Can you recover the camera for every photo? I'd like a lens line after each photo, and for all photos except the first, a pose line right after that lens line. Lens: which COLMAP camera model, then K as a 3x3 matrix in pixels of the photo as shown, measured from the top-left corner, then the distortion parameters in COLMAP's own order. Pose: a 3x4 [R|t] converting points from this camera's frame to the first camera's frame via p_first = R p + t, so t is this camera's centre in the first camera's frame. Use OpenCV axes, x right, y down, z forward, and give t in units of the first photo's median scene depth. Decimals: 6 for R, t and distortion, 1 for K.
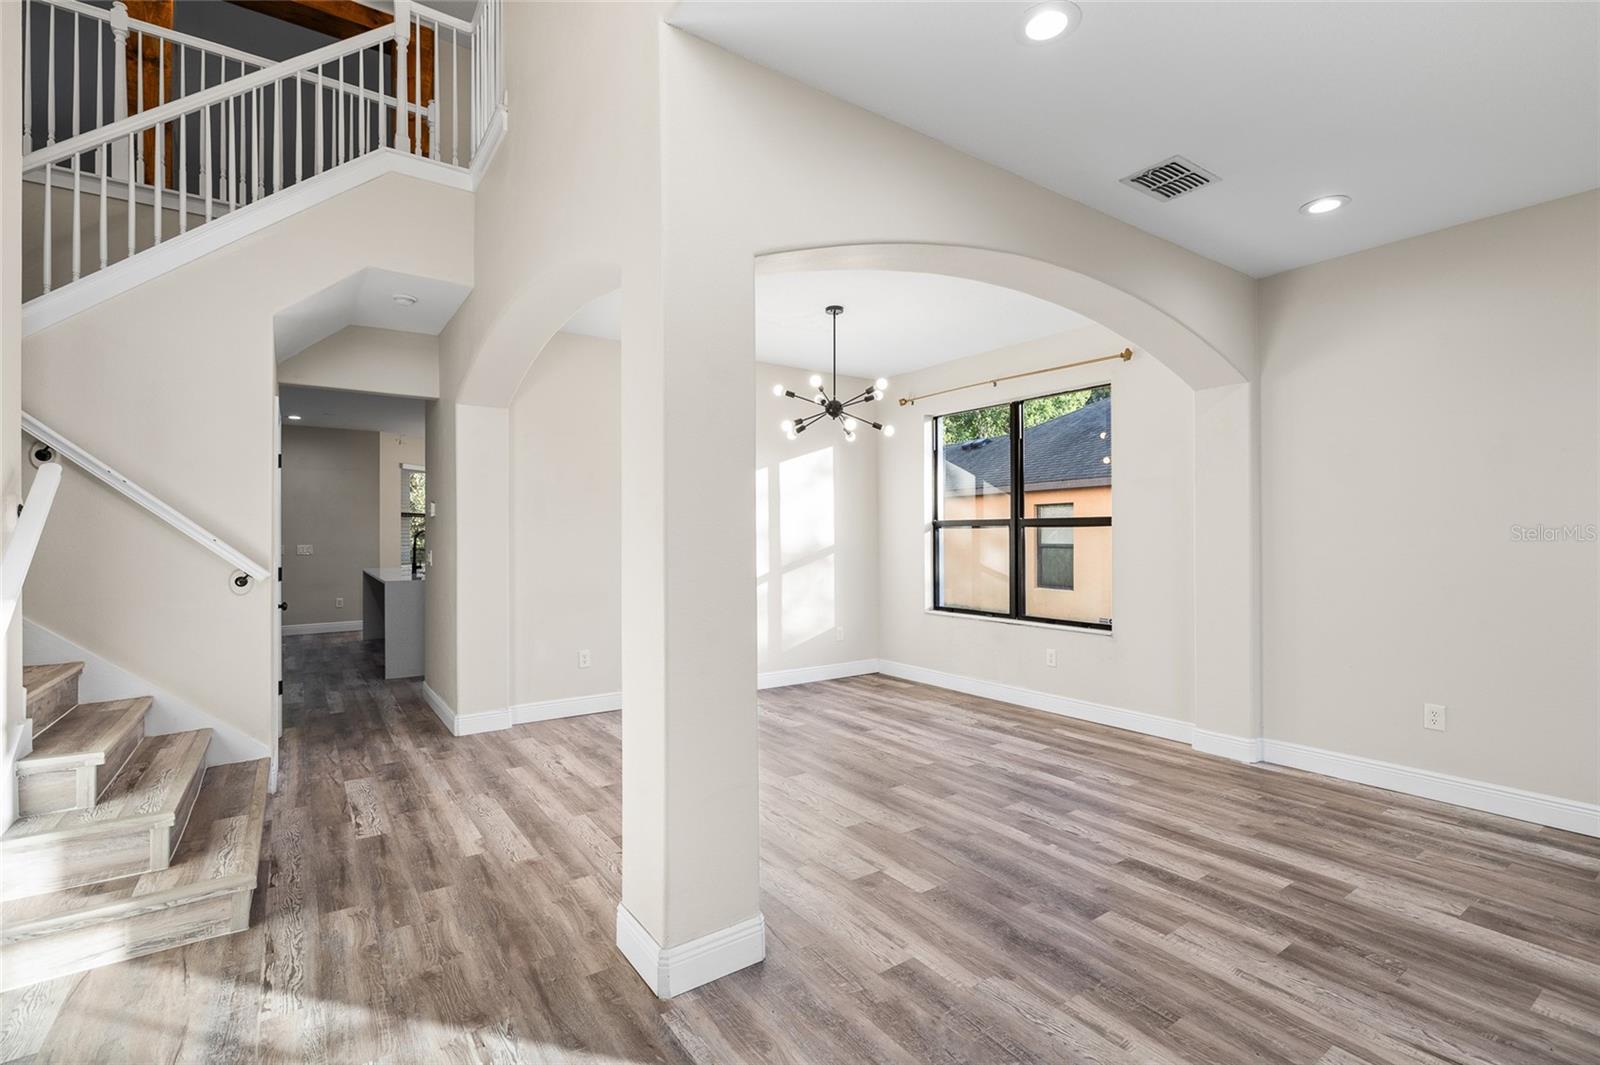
lens RADIAL K [[725.4, 0, 802.7], [0, 725.4, 532.9], [0, 0, 1]] dist [-0.006120, 0.001675]
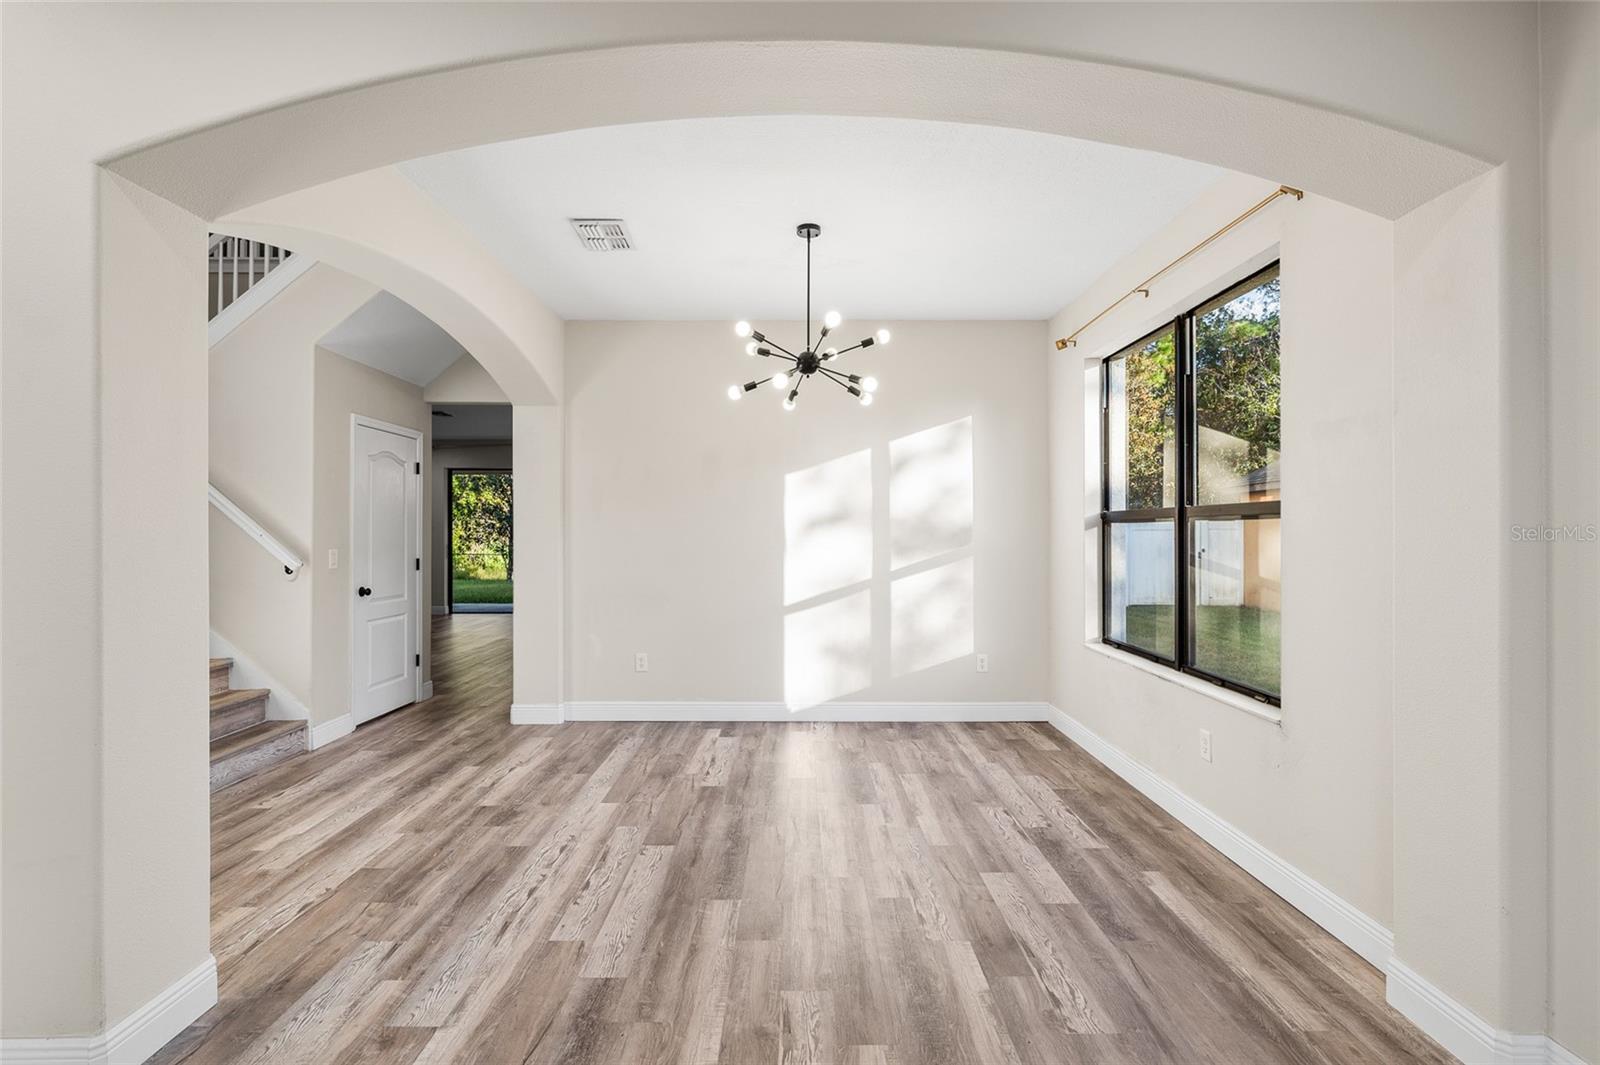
lens RADIAL K [[725.4, 0, 803.0], [0, 725.4, 529.1], [0, 0, 1]] dist [-0.006120, 0.001675]
pose [[0.819911, 0.000310, -0.572490, 0.522289], [-0.000323, 1.000000, 0.000079, -0.001038], [0.572490, 0.000120, 0.819911, 0.430450]]
